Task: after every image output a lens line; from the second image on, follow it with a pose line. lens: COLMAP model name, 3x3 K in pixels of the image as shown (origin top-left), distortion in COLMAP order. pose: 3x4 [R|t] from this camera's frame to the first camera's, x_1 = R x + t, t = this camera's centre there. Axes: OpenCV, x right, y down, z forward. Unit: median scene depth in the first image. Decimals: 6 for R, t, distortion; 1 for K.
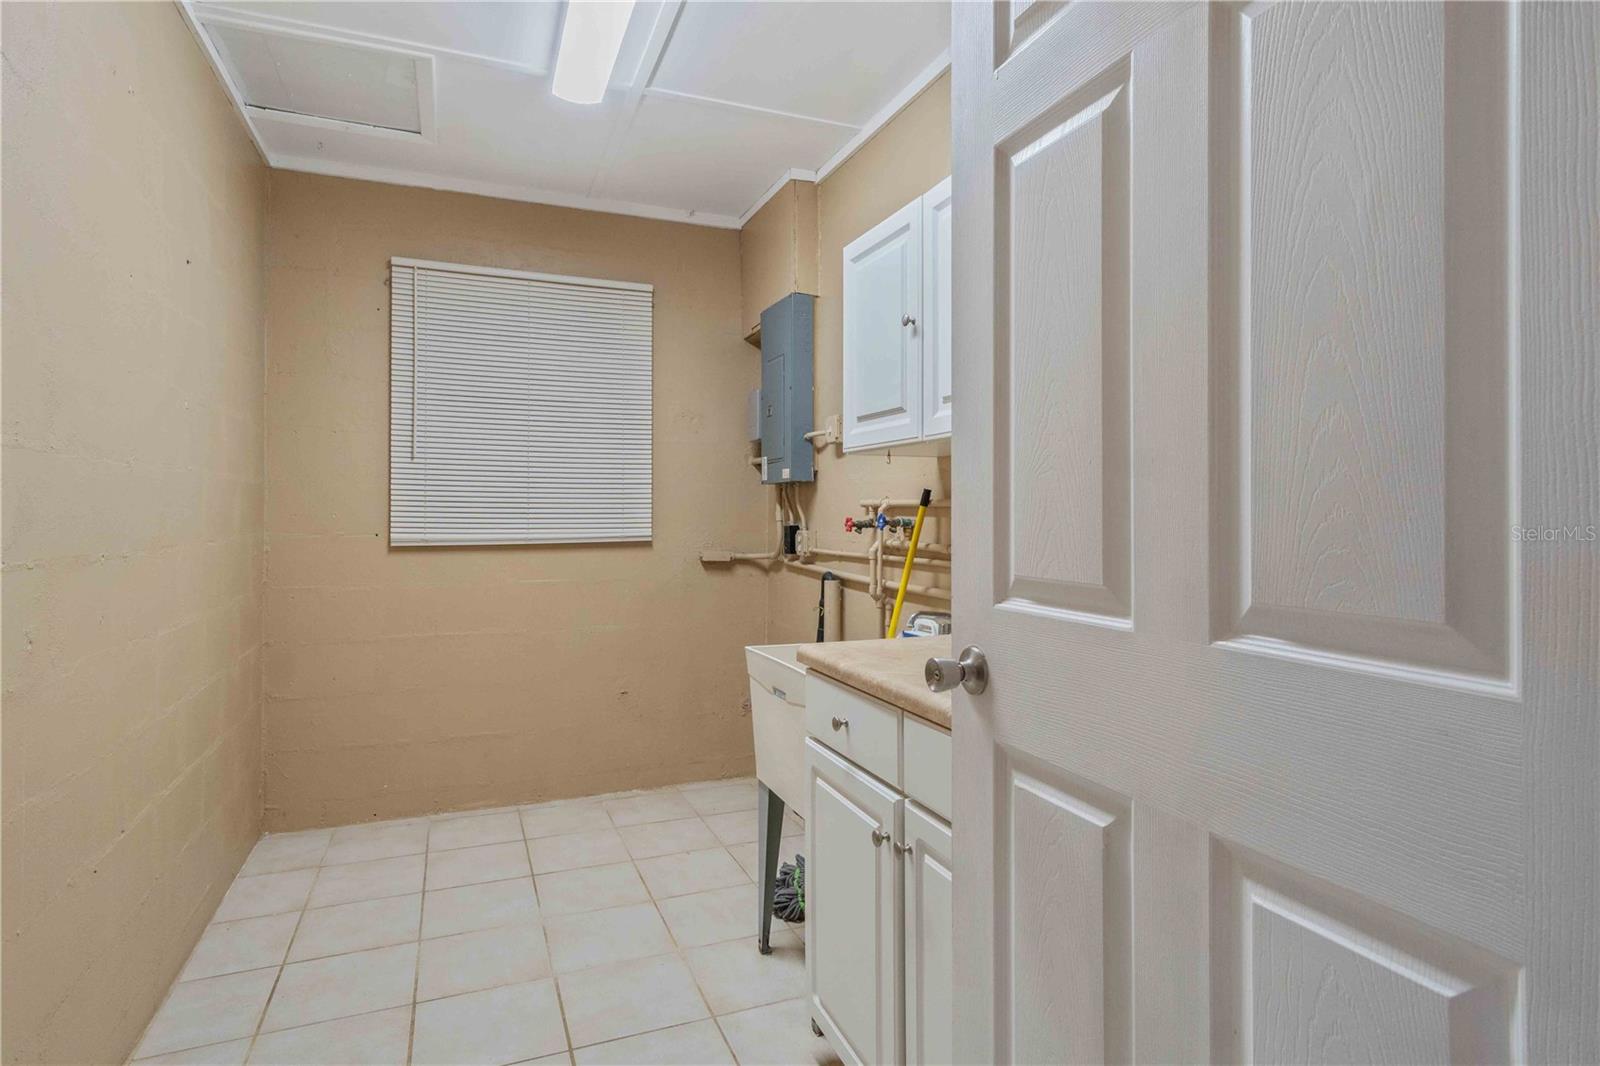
lens RADIAL K [[848.2, 0, 795.6], [0, 848.2, 504.7], [0, 0, 1]] dist [0.002780, 0.000190]
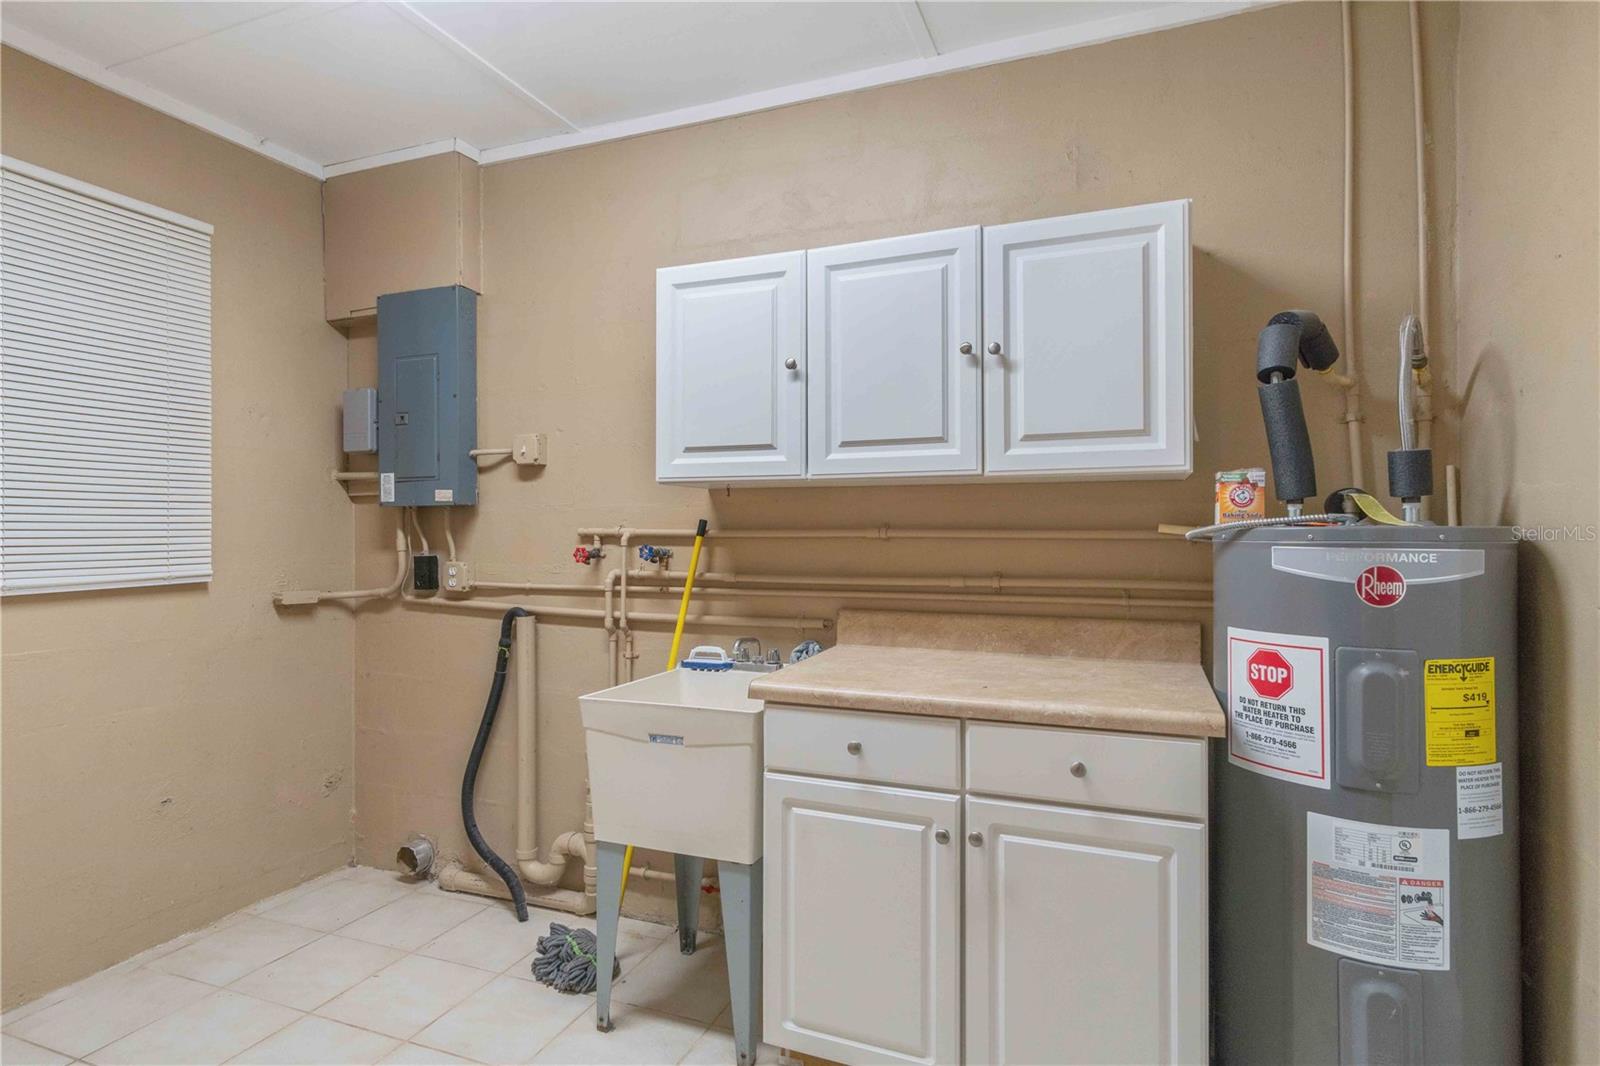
lens RADIAL K [[840.1, 0, 795.0], [0, 840.1, 529.8], [0, 0, 1]] dist [0.004976, 0.001921]
pose [[0.692432, -0.001021, 0.721483, -0.384245], [-0.006509, 0.999949, 0.007663, -0.011280], [-0.721454, -0.010003, 0.692390, 0.165497]]
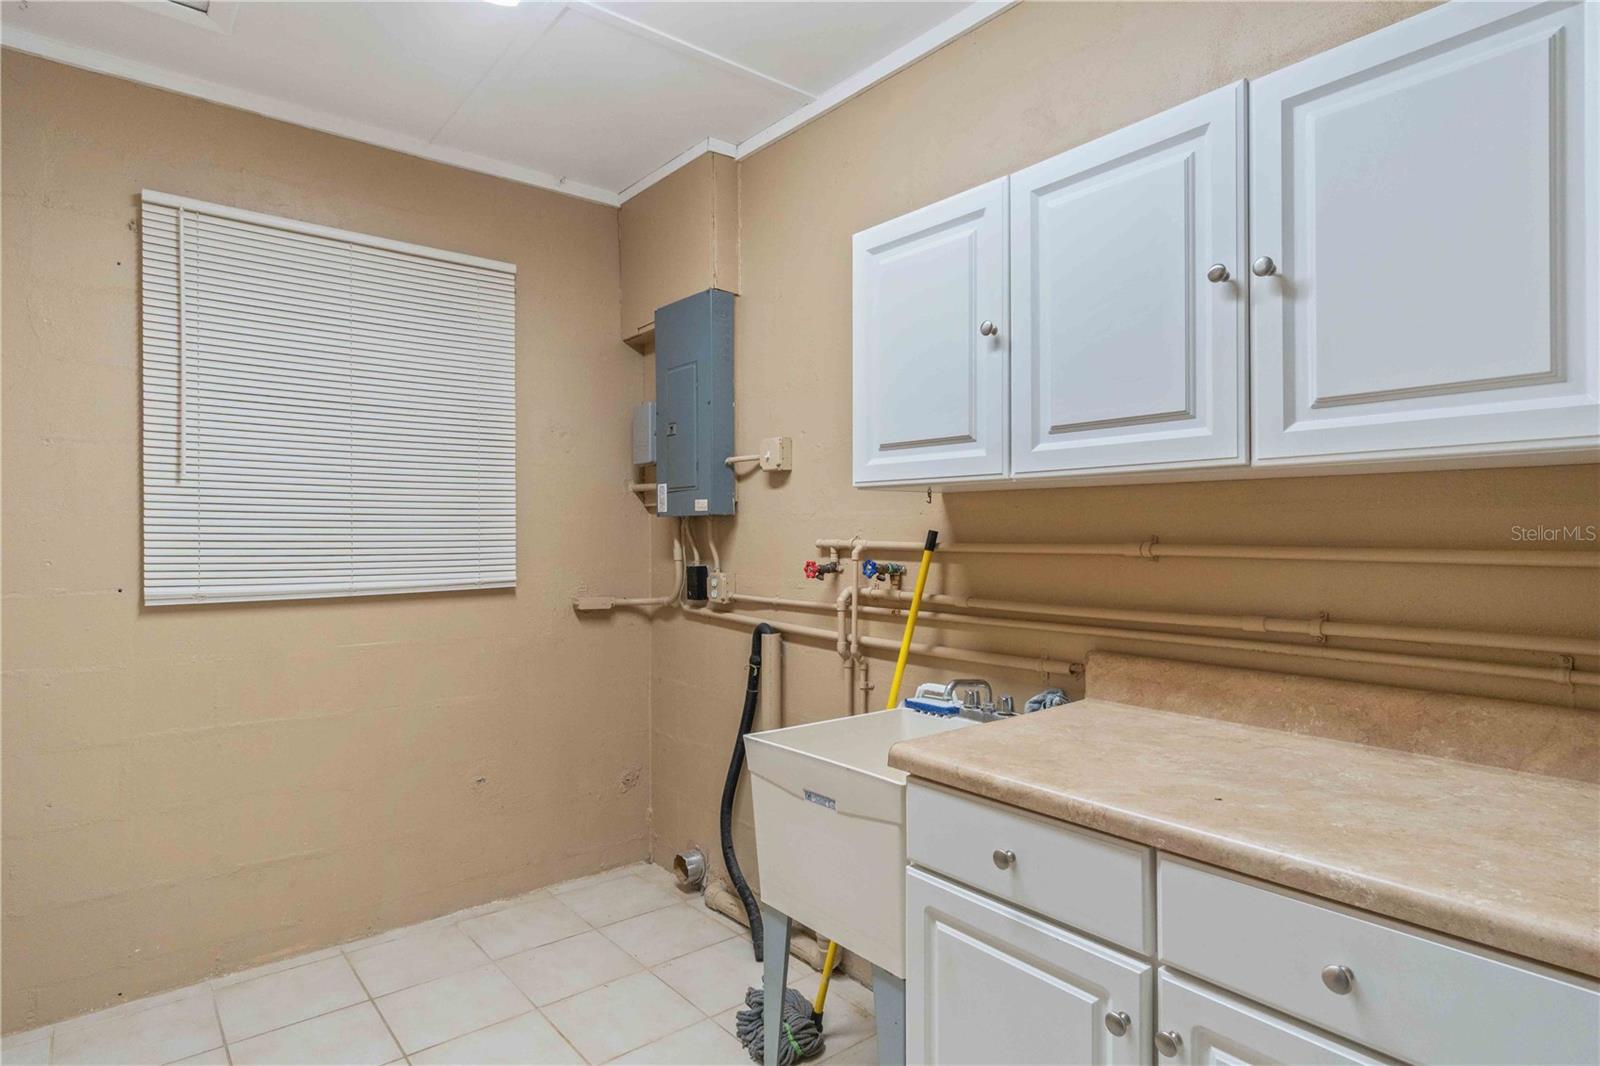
lens RADIAL K [[865.7, 0, 795.1], [0, 865.7, 532.1], [0, 0, 1]] dist [0.004744, 0.002185]
pose [[0.955803, -0.003029, 0.293991, -0.177366], [-0.000266, 0.999938, 0.011169, -0.020315], [-0.294006, -0.010754, 0.955743, 0.163074]]
